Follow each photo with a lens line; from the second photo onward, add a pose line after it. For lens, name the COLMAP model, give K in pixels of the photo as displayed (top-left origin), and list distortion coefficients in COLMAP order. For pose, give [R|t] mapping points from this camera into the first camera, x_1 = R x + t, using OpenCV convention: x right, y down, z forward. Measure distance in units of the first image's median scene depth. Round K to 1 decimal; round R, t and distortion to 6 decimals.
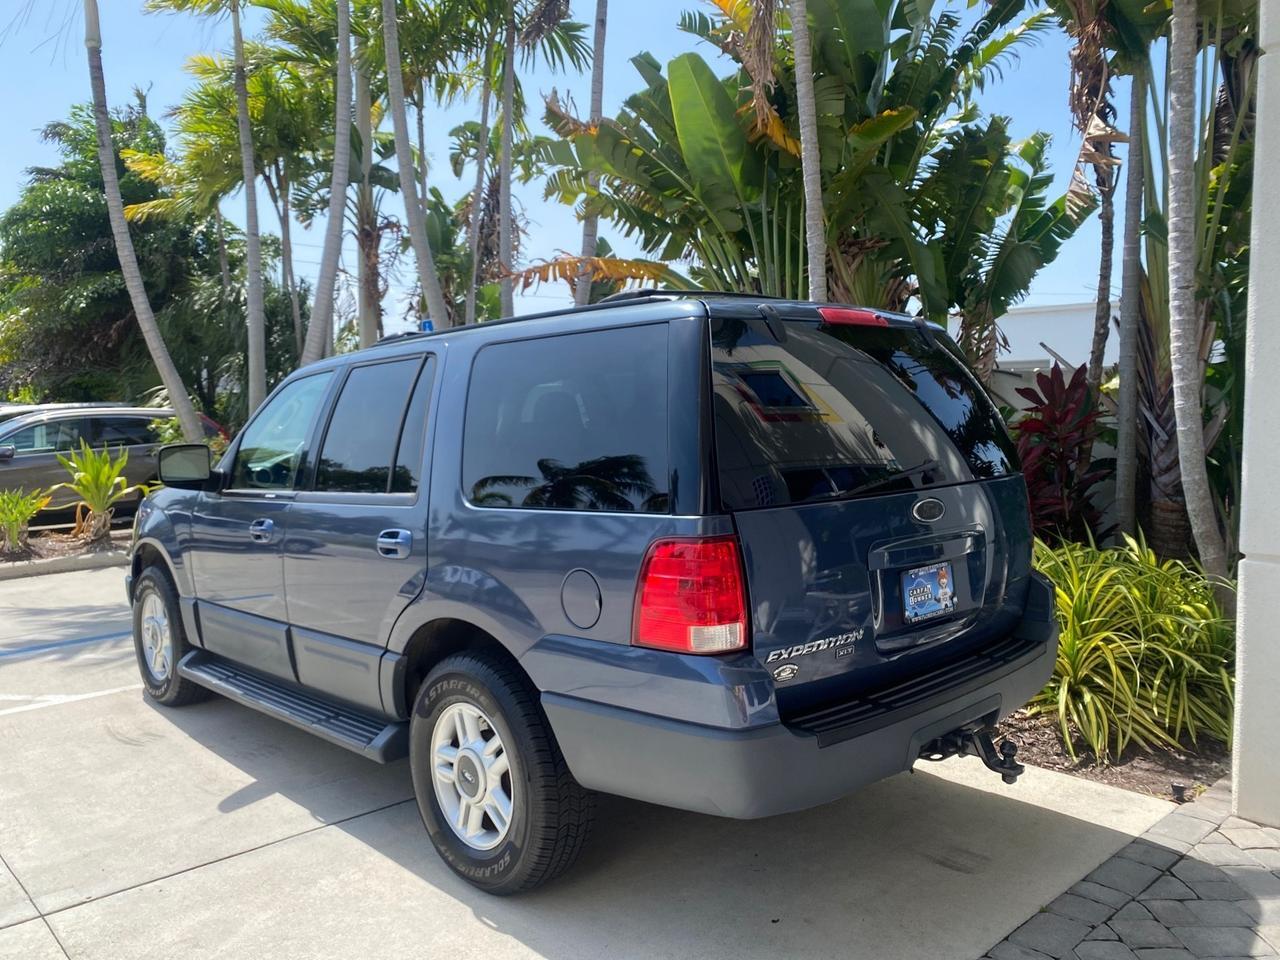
lens RADIAL K [[980.6, 0, 636.6], [0, 980.6, 475.3], [0, 0, 1]] dist [0.000619, -0.000990]
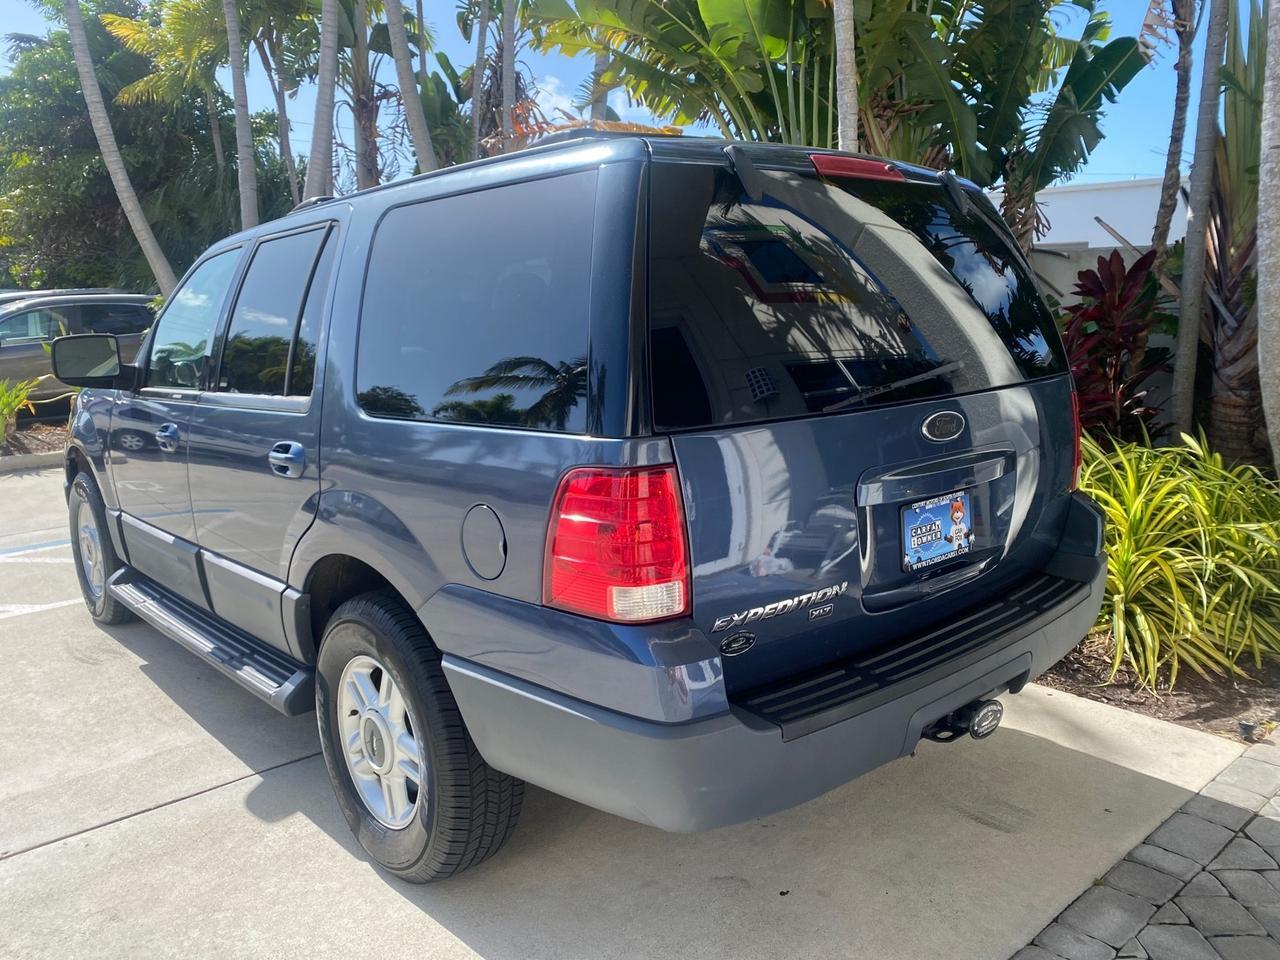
lens RADIAL K [[975.5, 0, 638.3], [0, 975.5, 477.5], [0, 0, 1]] dist [0.007332, -0.004774]
pose [[0.999419, 0.004244, -0.033816, 0.055398], [-0.000270, 0.993172, 0.116659, -0.007909], [0.034081, -0.116582, 0.992596, 0.153967]]
